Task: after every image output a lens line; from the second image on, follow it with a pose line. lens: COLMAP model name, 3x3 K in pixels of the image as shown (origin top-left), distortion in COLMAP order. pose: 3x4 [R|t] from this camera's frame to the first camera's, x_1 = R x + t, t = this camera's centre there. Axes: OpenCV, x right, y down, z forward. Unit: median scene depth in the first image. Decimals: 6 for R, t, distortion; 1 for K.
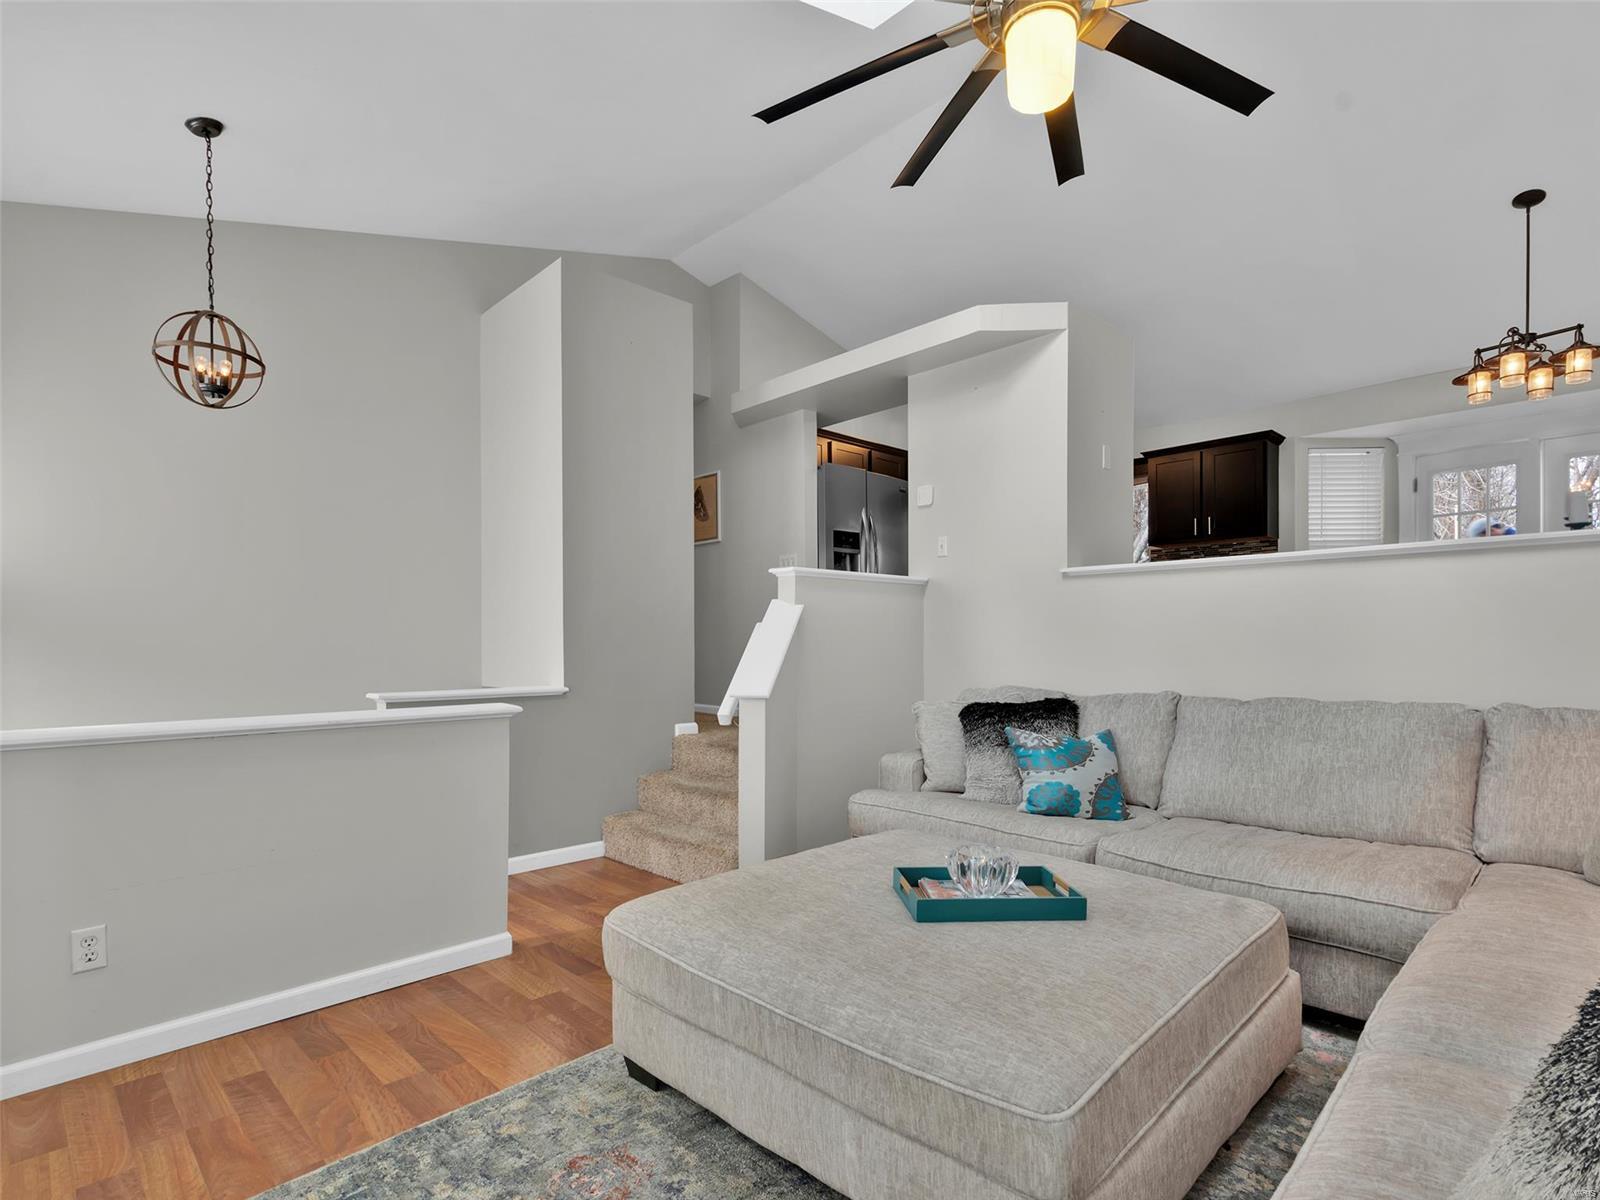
lens RADIAL K [[809.4, 0, 831.5], [0, 809.4, 647.6], [0, 0, 1]] dist [0.004623, 0.000335]
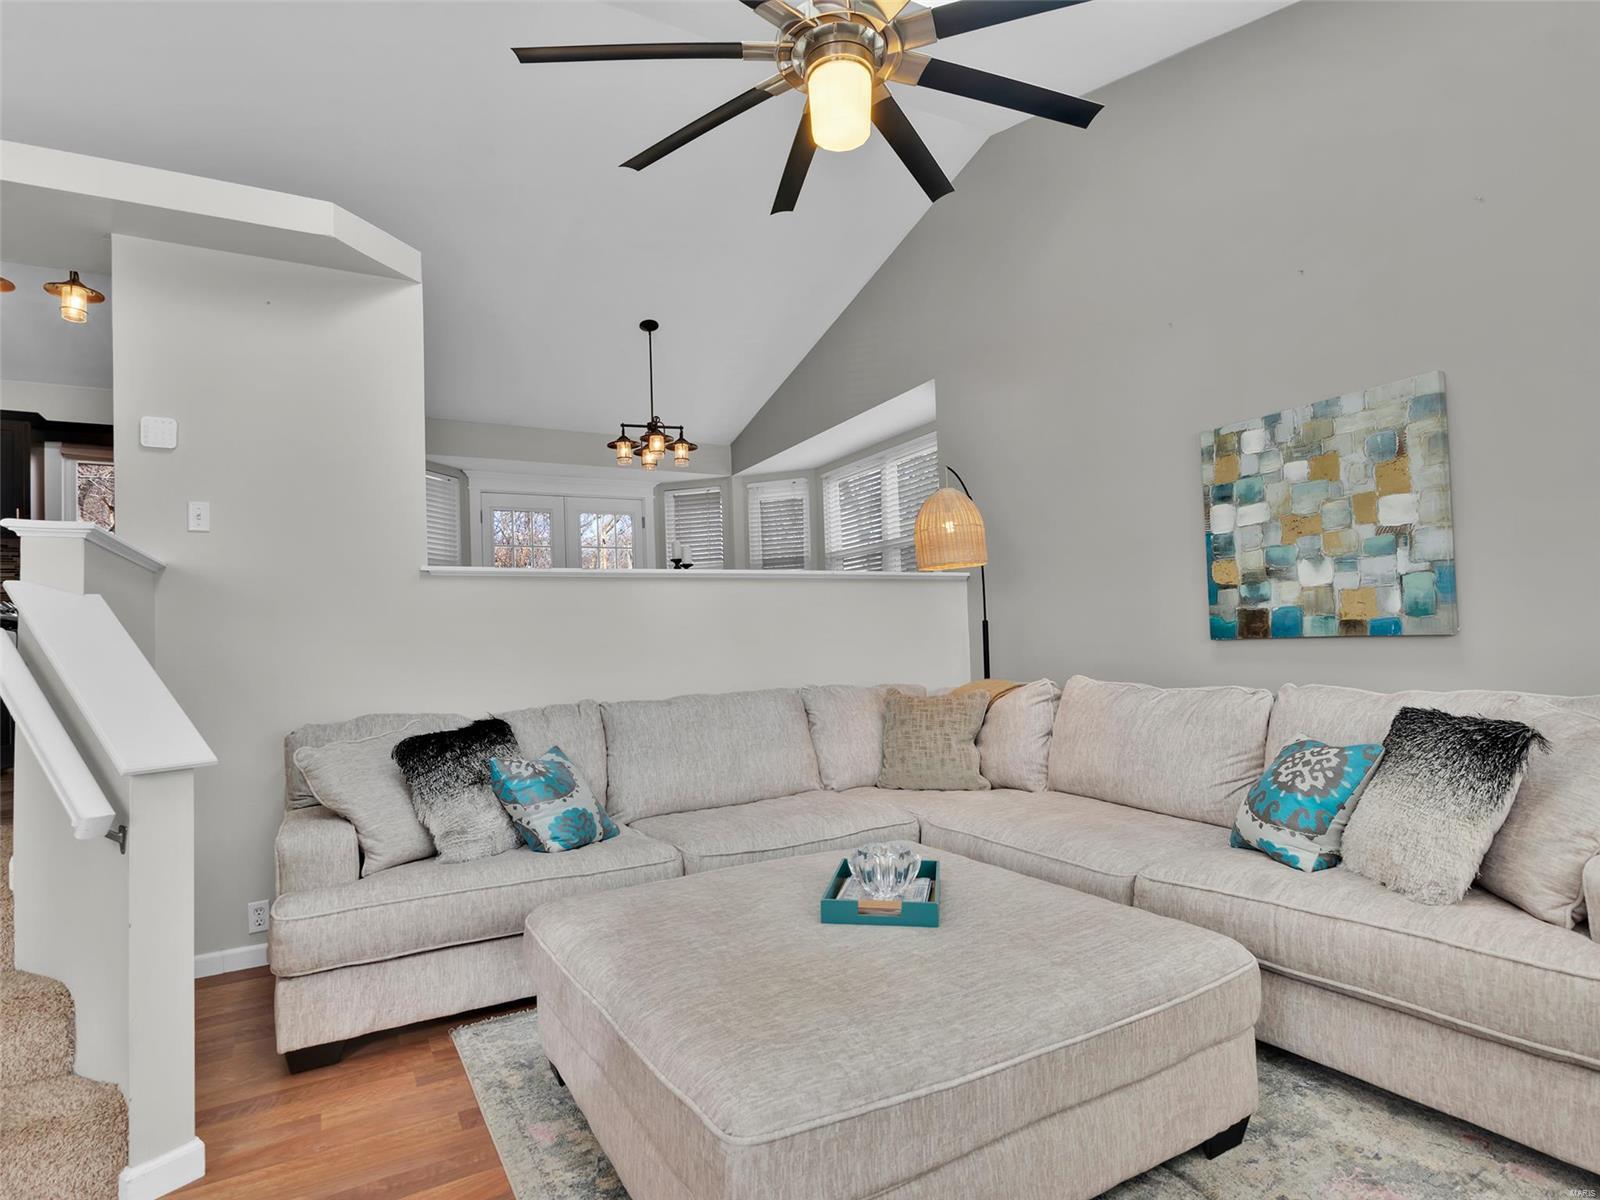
lens RADIAL K [[826.0, 0, 806.9], [0, 826.0, 612.9], [0, 0, 1]] dist [0.005699, 0.000496]
pose [[0.295510, 0.027482, 0.954944, -0.444765], [0.039188, 0.998396, -0.040859, 0.000207], [-0.954536, 0.049497, 0.293959, 0.421119]]
